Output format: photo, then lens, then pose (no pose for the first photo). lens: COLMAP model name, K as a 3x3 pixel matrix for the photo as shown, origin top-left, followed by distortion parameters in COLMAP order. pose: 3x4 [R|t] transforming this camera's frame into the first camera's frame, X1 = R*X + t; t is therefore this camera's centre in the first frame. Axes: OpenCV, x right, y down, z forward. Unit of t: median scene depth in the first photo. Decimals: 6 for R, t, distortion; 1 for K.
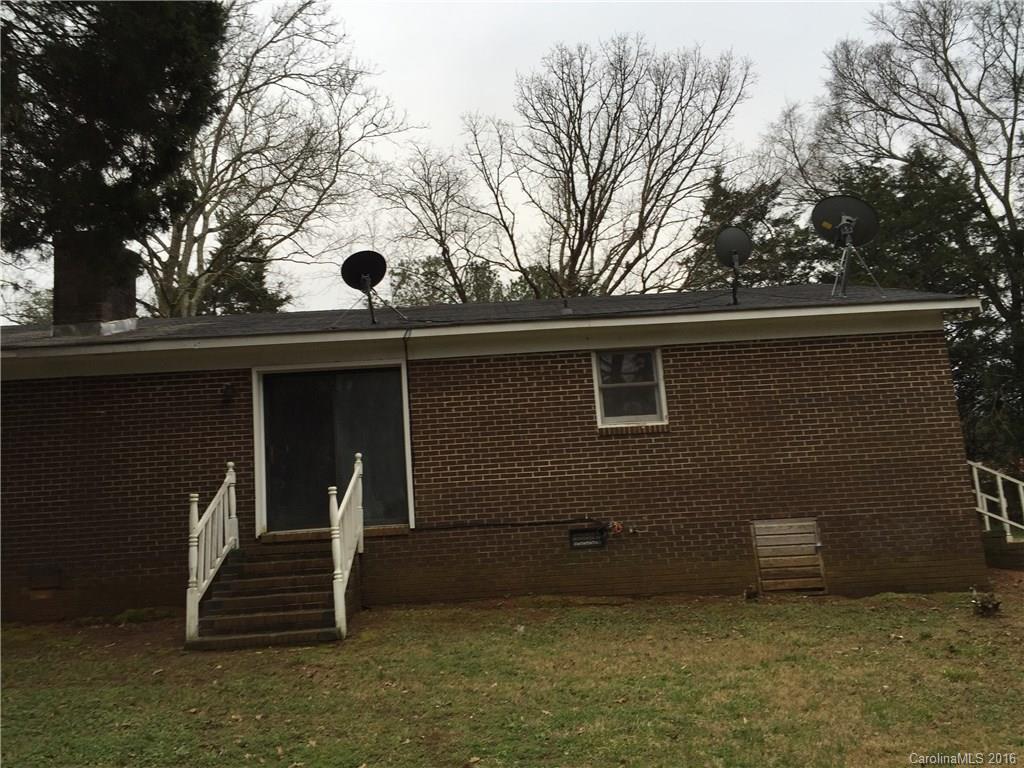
lens RADIAL K [[862.2, 0, 519.5], [0, 862.2, 435.1], [0, 0, 1]] dist [0.054632, -0.004311]
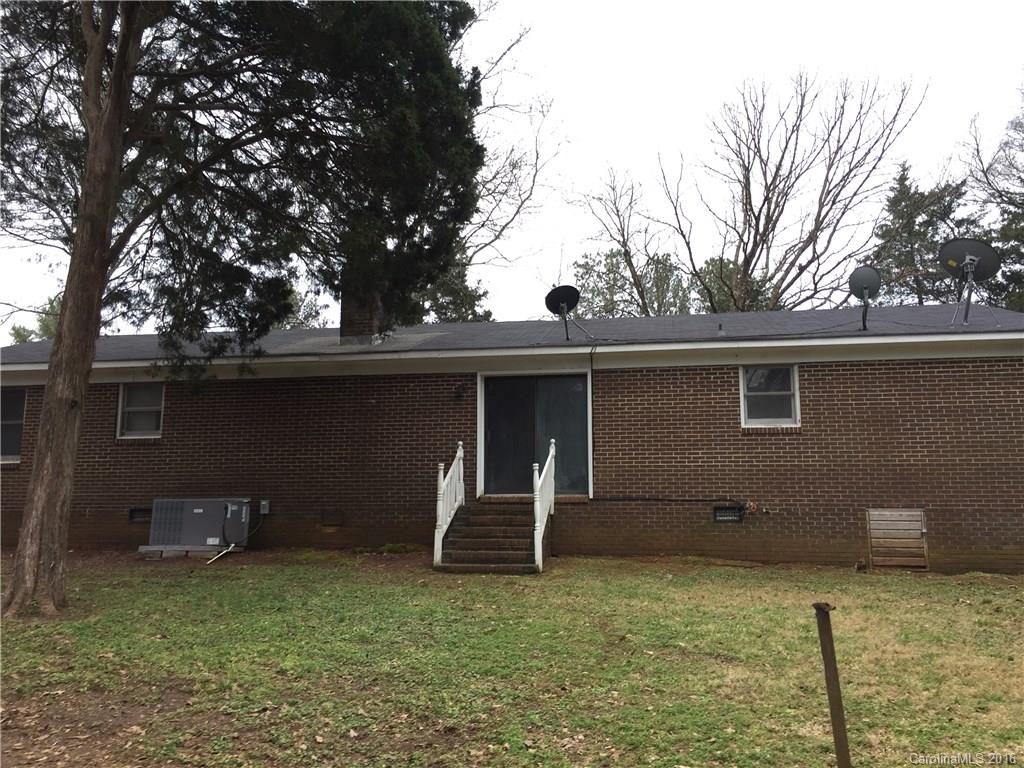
lens RADIAL K [[862.2, 0, 519.5], [0, 862.2, 435.1], [0, 0, 1]] dist [0.054632, -0.004311]
pose [[0.978983, 0.042468, -0.199470, 0.026201], [-0.038054, 0.998940, 0.025911, -0.017438], [0.200359, -0.017776, 0.979561, -0.295989]]
